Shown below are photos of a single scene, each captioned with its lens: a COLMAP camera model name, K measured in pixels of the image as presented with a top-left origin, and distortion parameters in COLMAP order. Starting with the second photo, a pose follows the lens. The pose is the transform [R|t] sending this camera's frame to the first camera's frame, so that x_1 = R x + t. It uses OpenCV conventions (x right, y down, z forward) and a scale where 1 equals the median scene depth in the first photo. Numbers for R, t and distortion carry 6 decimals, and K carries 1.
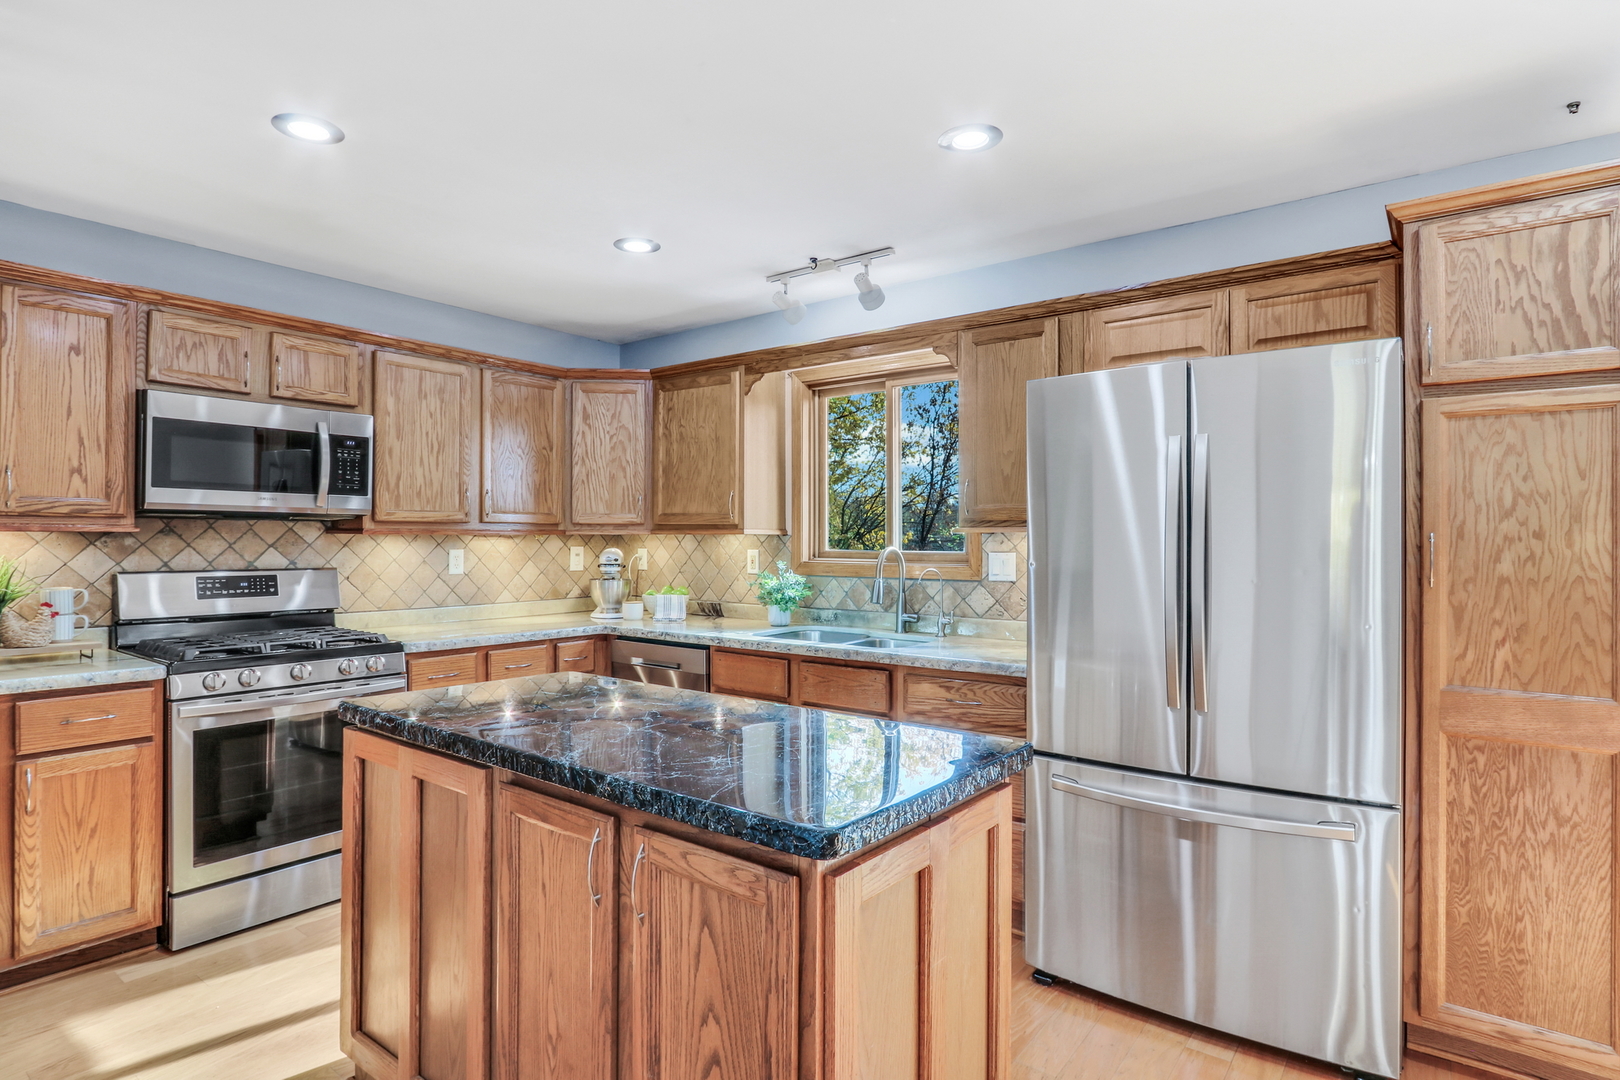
lens RADIAL K [[860.2, 0, 774.3], [0, 860.2, 542.1], [0, 0, 1]] dist [-0.018480, 0.003845]
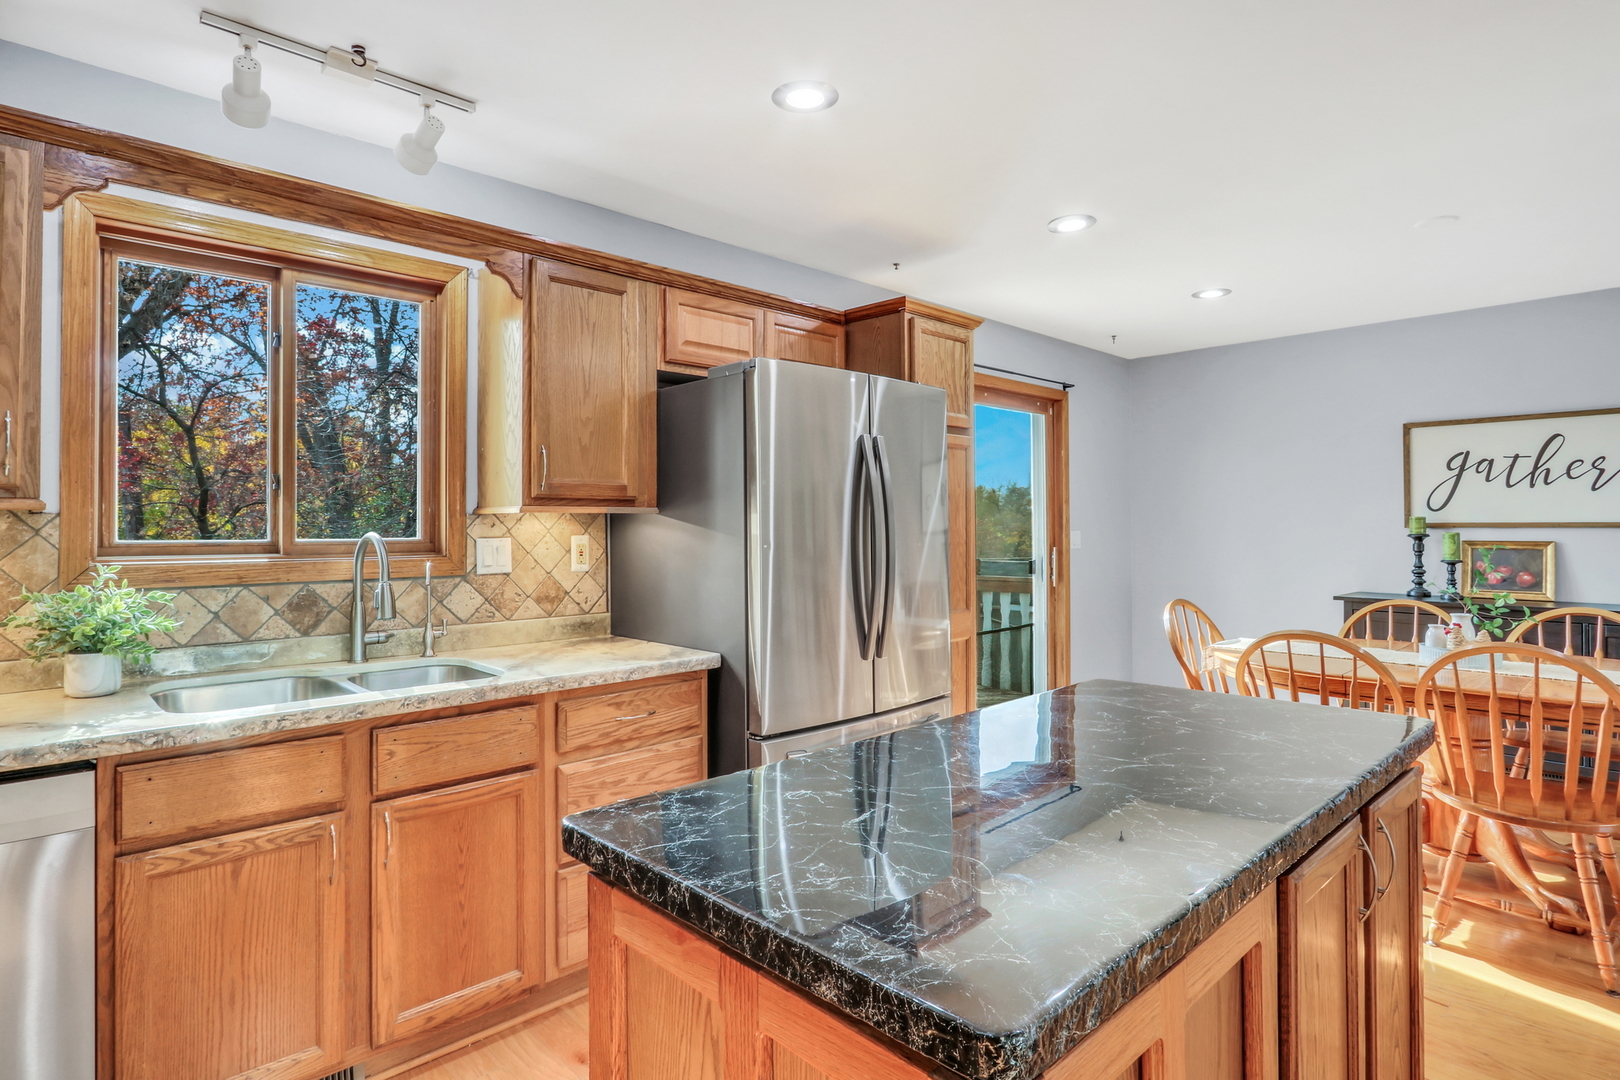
lens RADIAL K [[860.2, 0, 802.9], [0, 860.2, 523.2], [0, 0, 1]] dist [-0.018480, 0.003845]
pose [[0.136400, 0.001688, 0.990652, -0.834302], [0.004758, 0.999986, -0.002359, 0.002635], [-0.990642, 0.005035, 0.136391, 1.036282]]
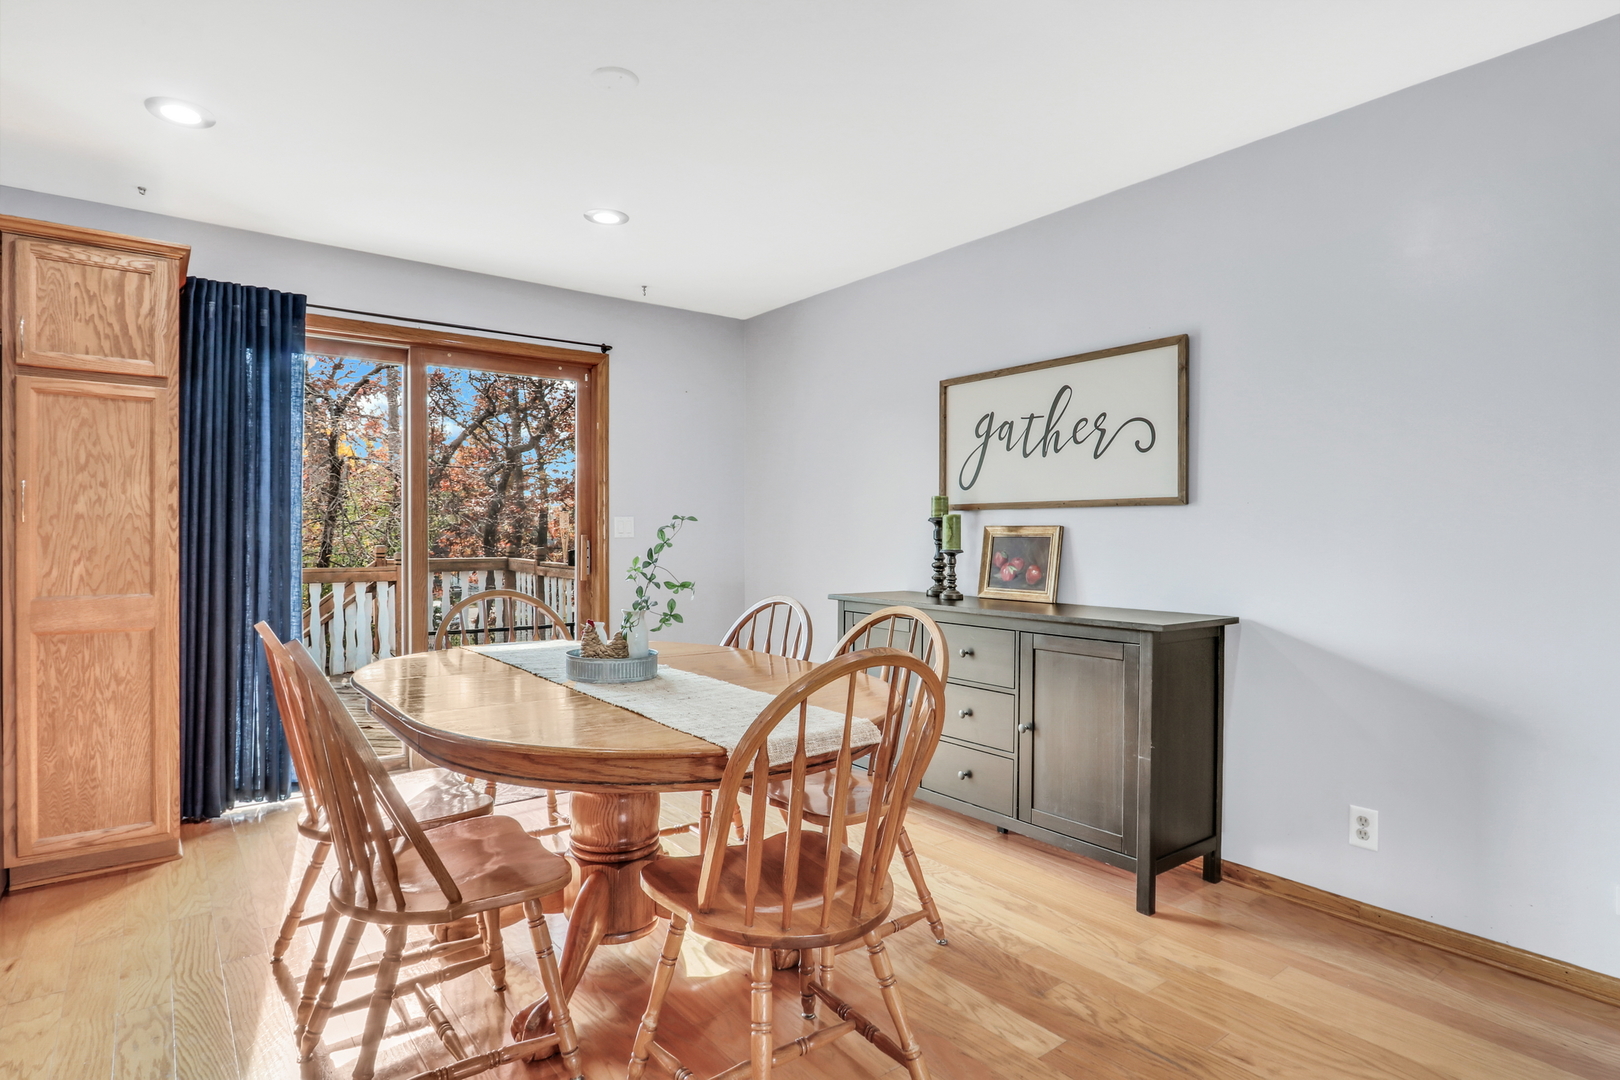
lens RADIAL K [[860.2, 0, 797.8], [0, 860.2, 539.6], [0, 0, 1]] dist [-0.018480, 0.003845]
pose [[0.247927, -0.004693, 0.968767, -0.189040], [-0.002642, 0.999981, 0.005521, 0.071415], [-0.968775, -0.003928, 0.247910, -0.468932]]
